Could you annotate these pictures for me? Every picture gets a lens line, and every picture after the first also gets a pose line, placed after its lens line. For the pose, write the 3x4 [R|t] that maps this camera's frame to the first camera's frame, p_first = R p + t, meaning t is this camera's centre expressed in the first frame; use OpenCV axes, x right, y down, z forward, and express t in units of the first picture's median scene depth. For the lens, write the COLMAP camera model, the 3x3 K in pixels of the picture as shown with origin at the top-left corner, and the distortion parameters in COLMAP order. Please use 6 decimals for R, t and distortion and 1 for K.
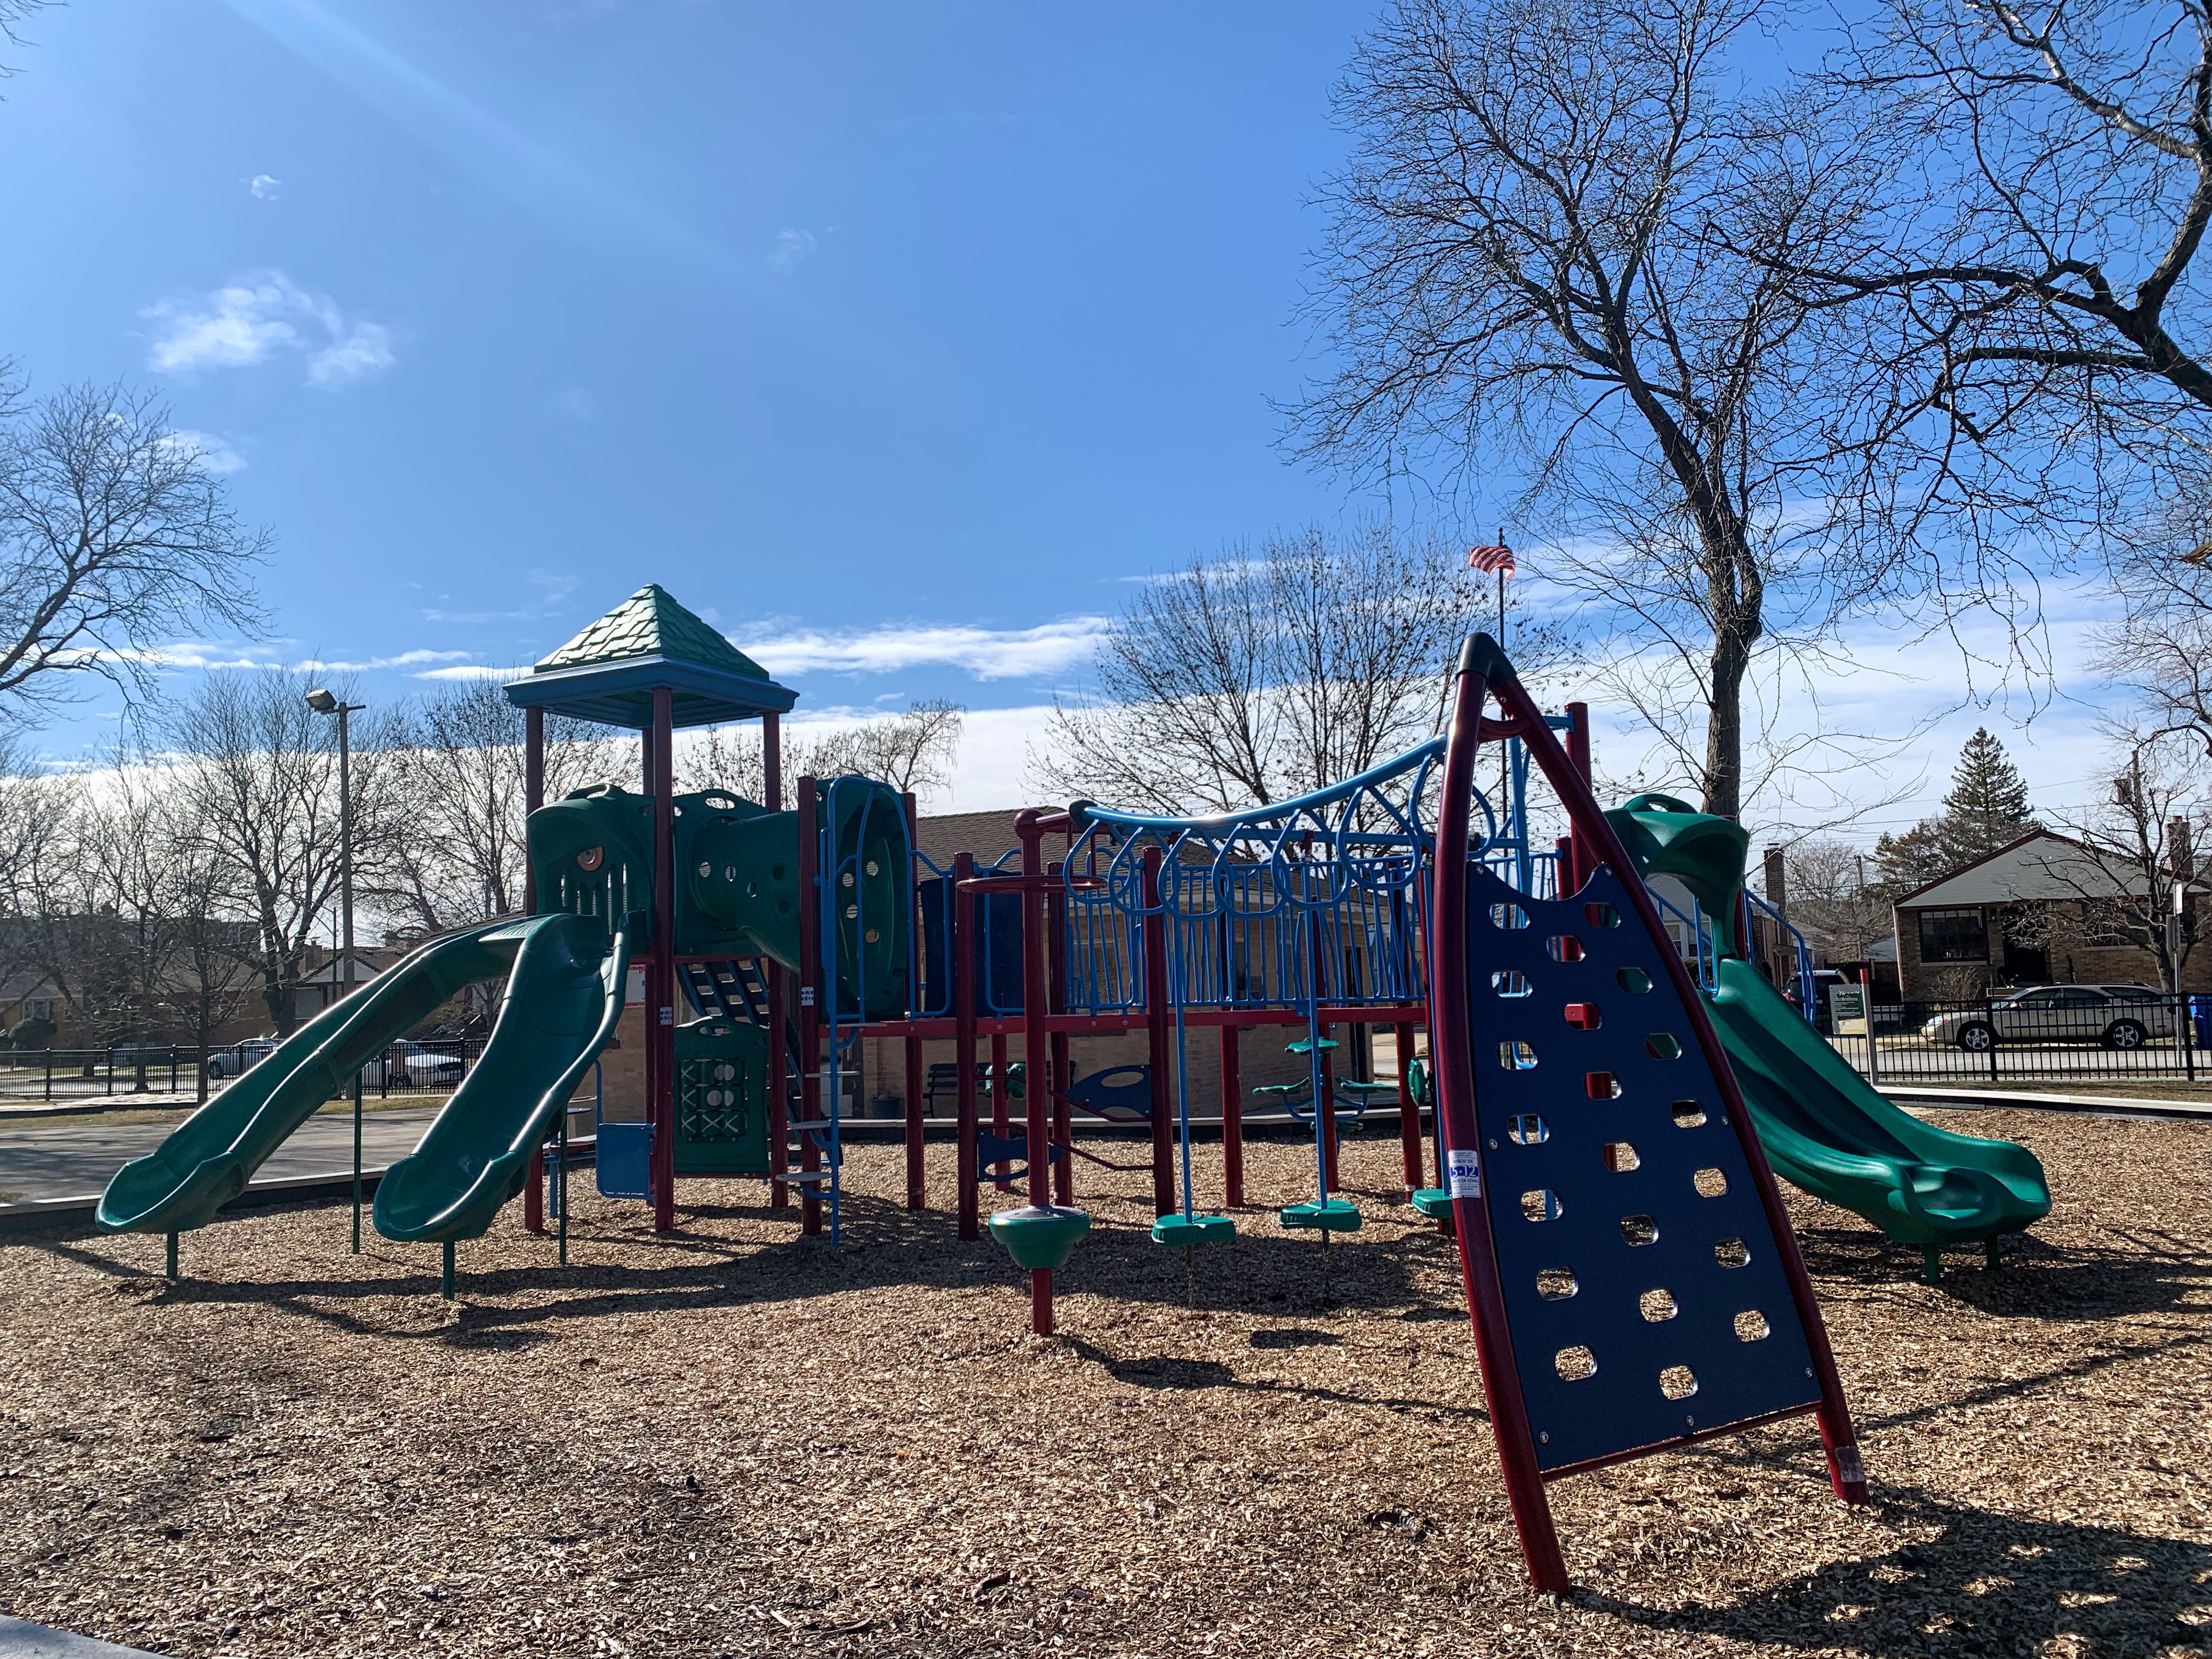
lens RADIAL K [[1681.8, 0, 1106.0], [0, 1681.8, 829.5], [0, 0, 1]] dist [-0.006510, 0.003653]
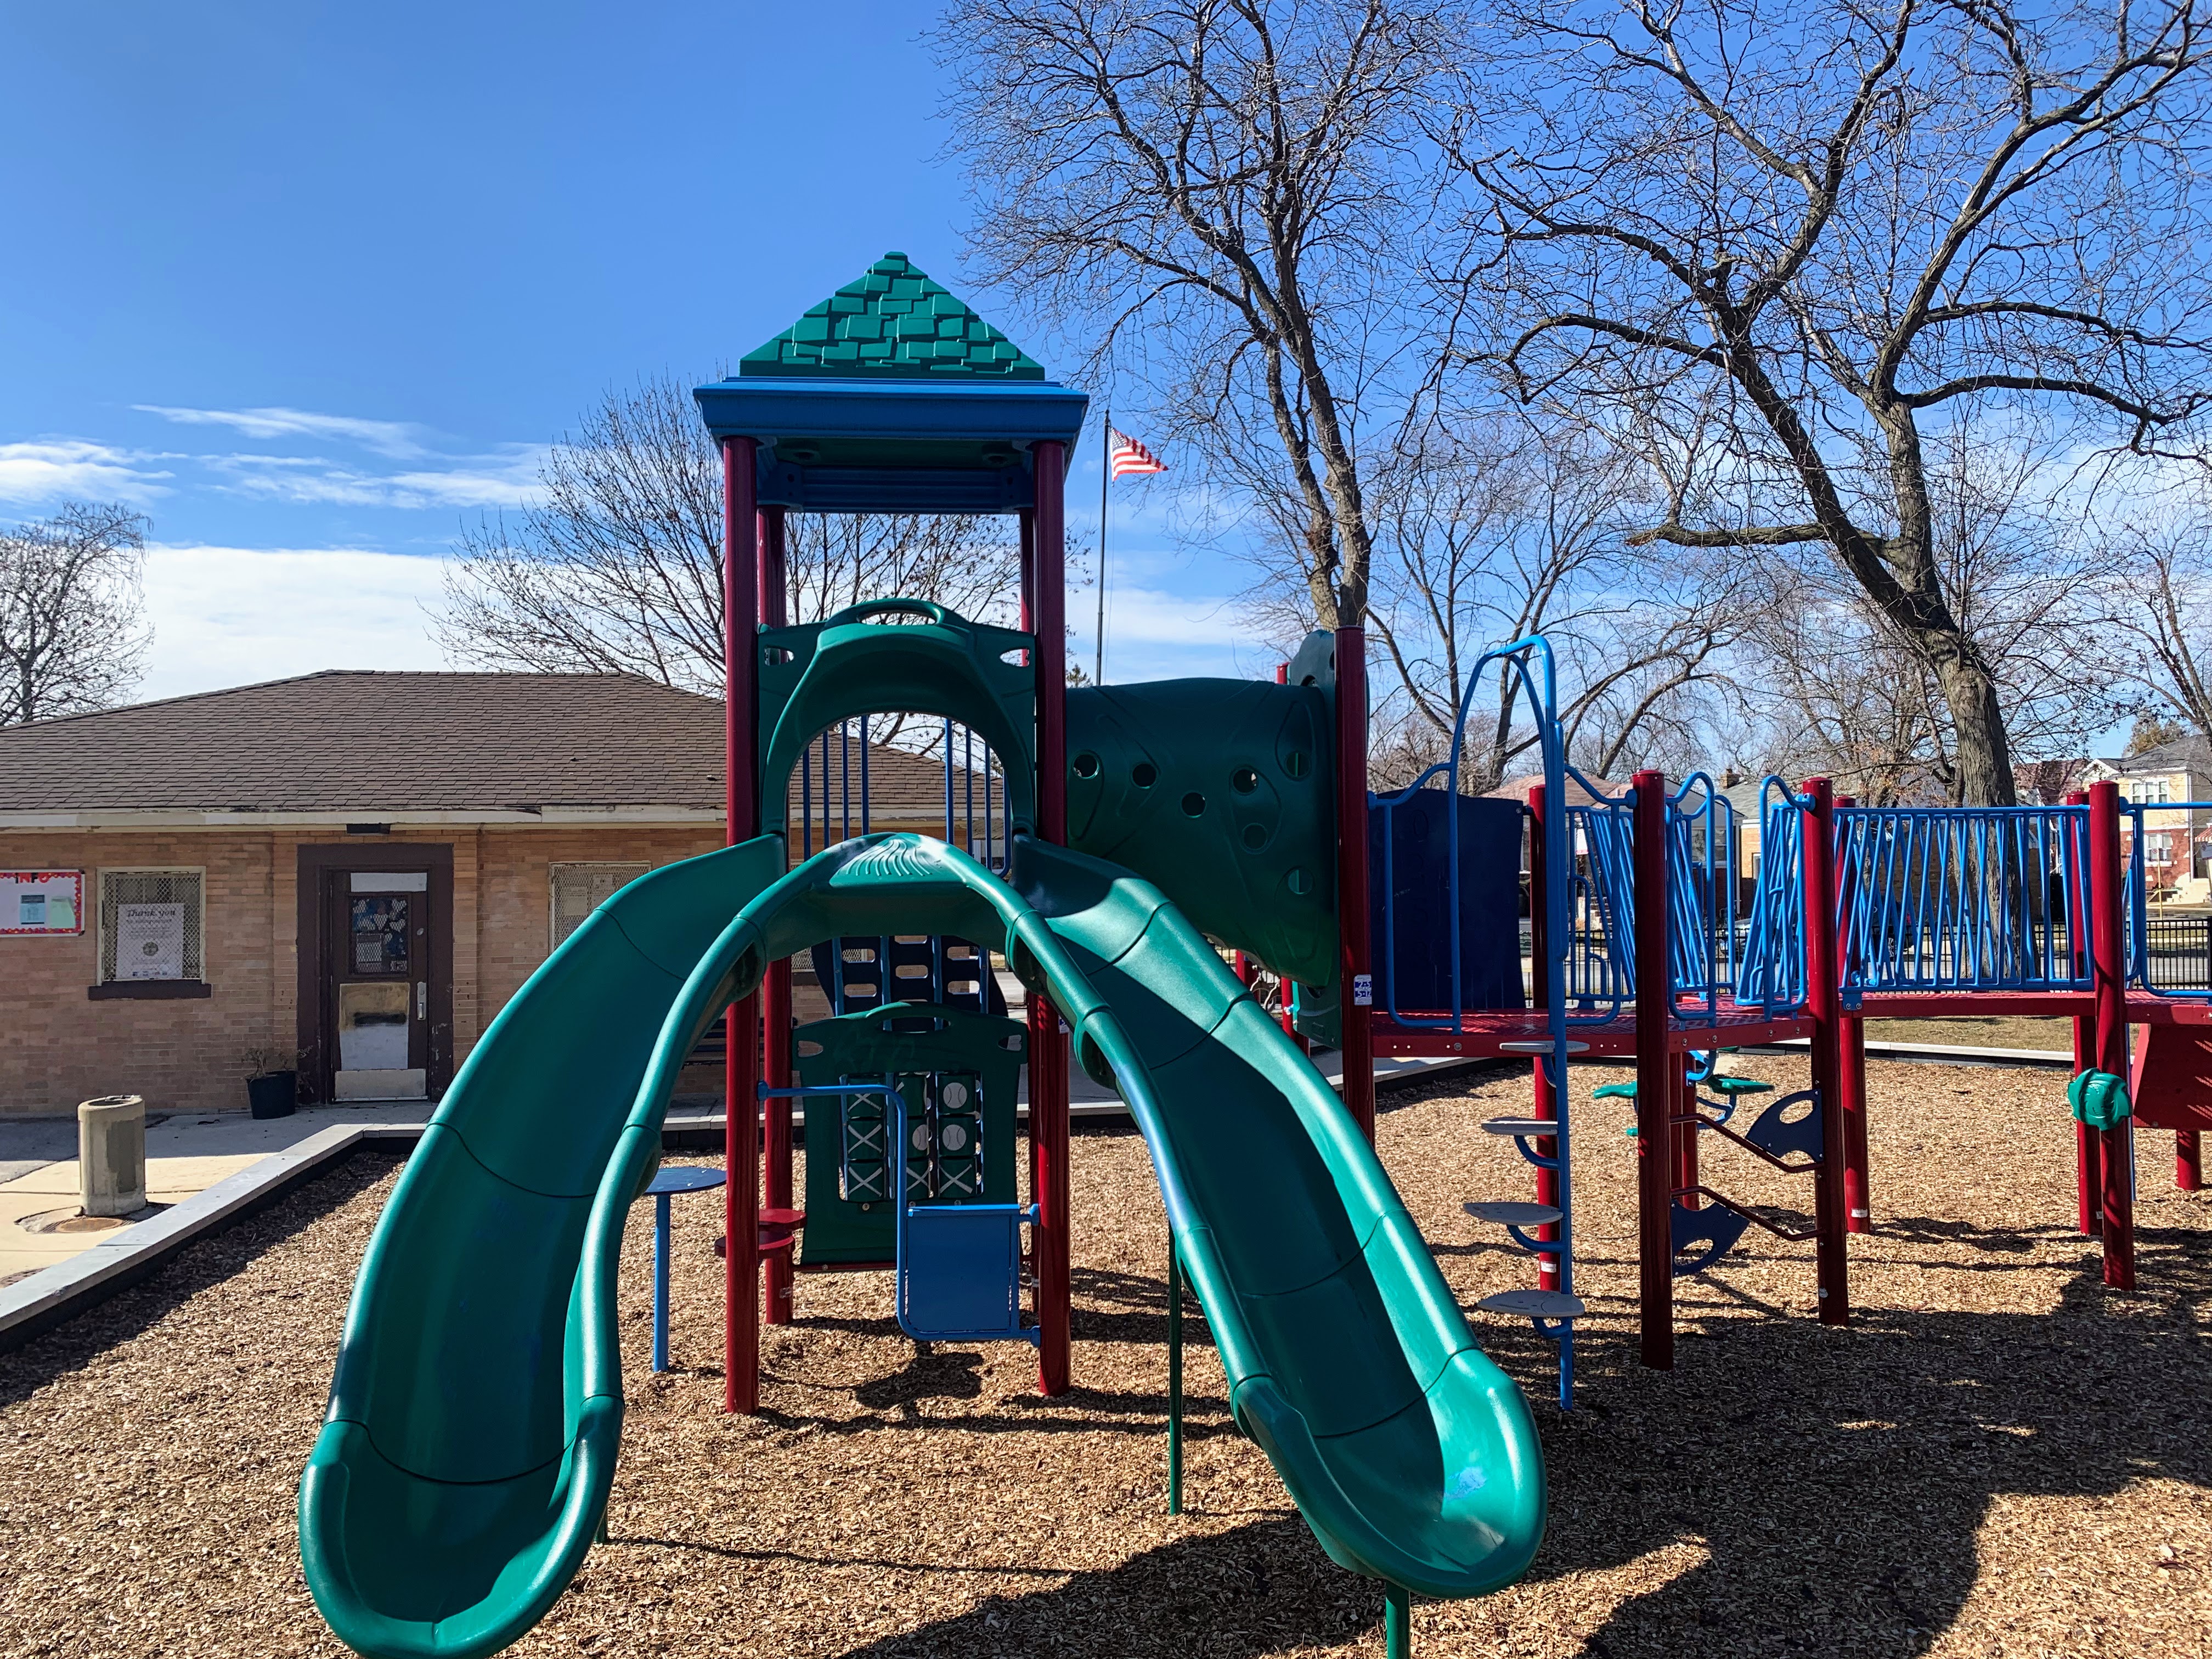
lens RADIAL K [[1681.8, 0, 1106.0], [0, 1681.8, 829.5], [0, 0, 1]] dist [-0.006510, 0.003653]
pose [[0.855290, 0.035644, 0.516922, -0.324064], [-0.065673, 0.997043, 0.039911, 0.012184], [-0.513971, -0.068084, 0.855101, 0.292597]]
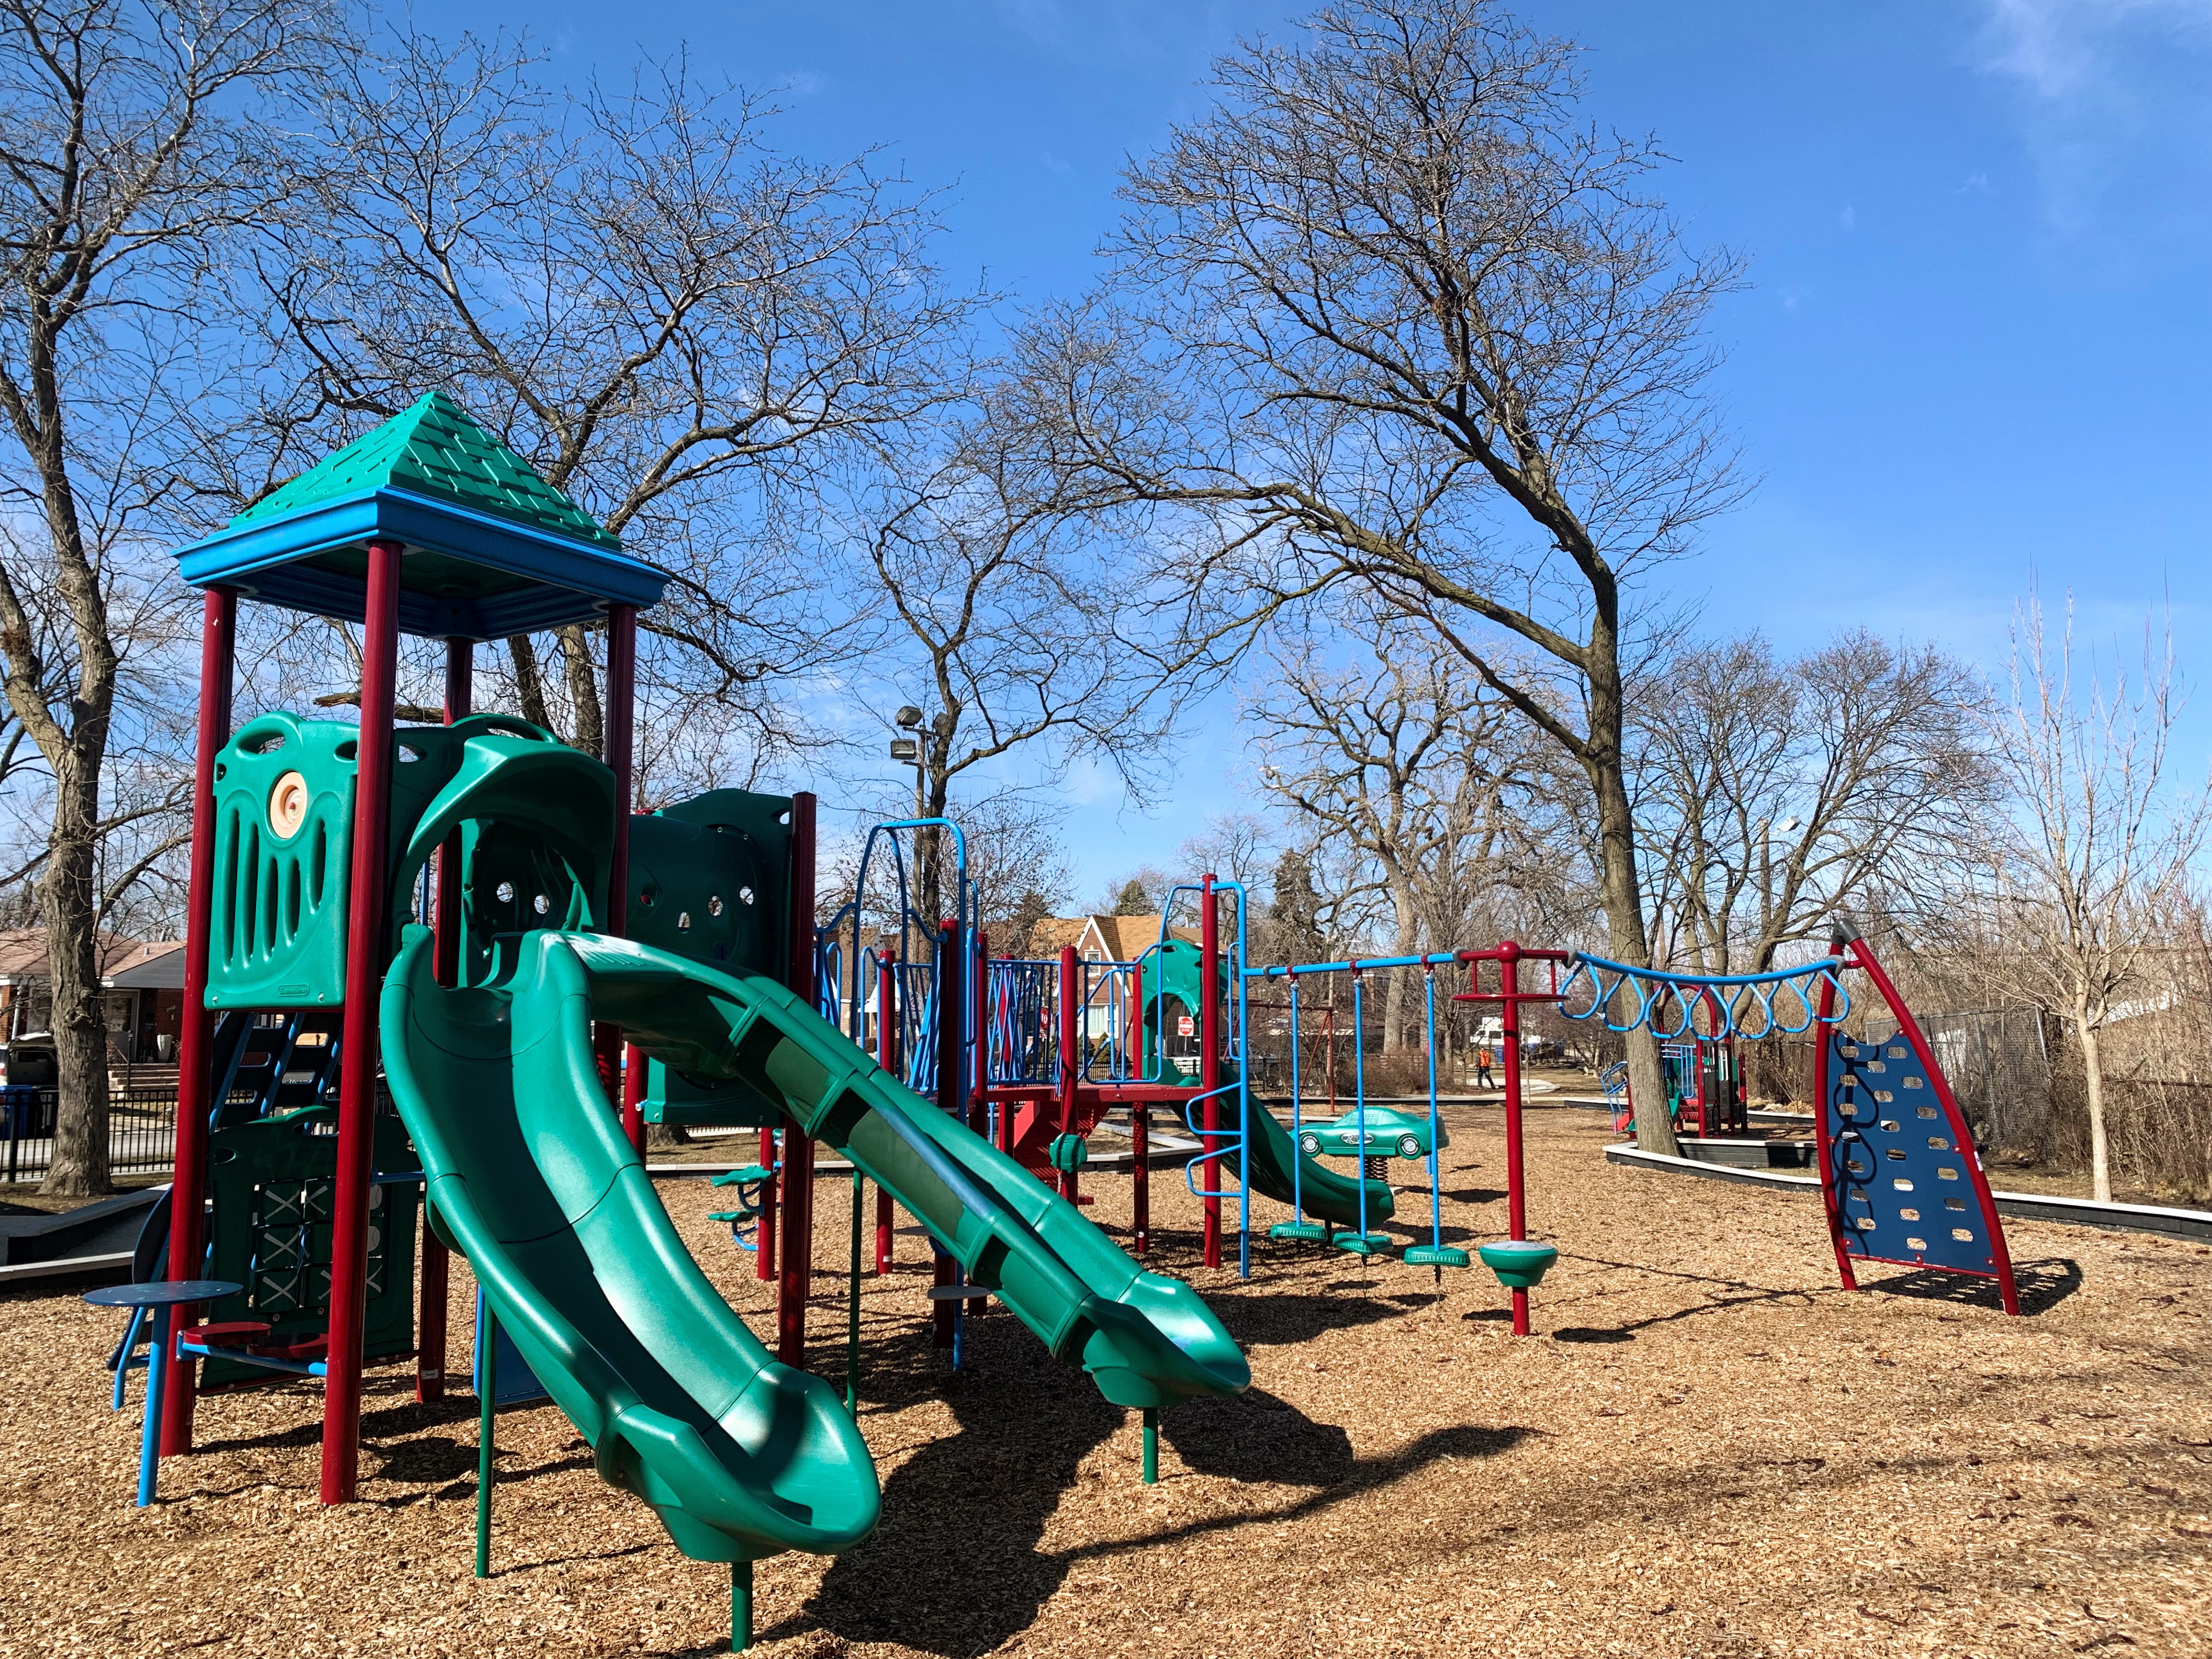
lens RADIAL K [[1681.8, 0, 1106.0], [0, 1681.8, 829.5], [0, 0, 1]] dist [-0.006510, 0.003653]
pose [[0.125573, 0.159477, 0.979182, -0.540143], [-0.104705, 0.983613, -0.146771, 0.048128], [-0.986544, -0.084094, 0.140214, 0.426807]]
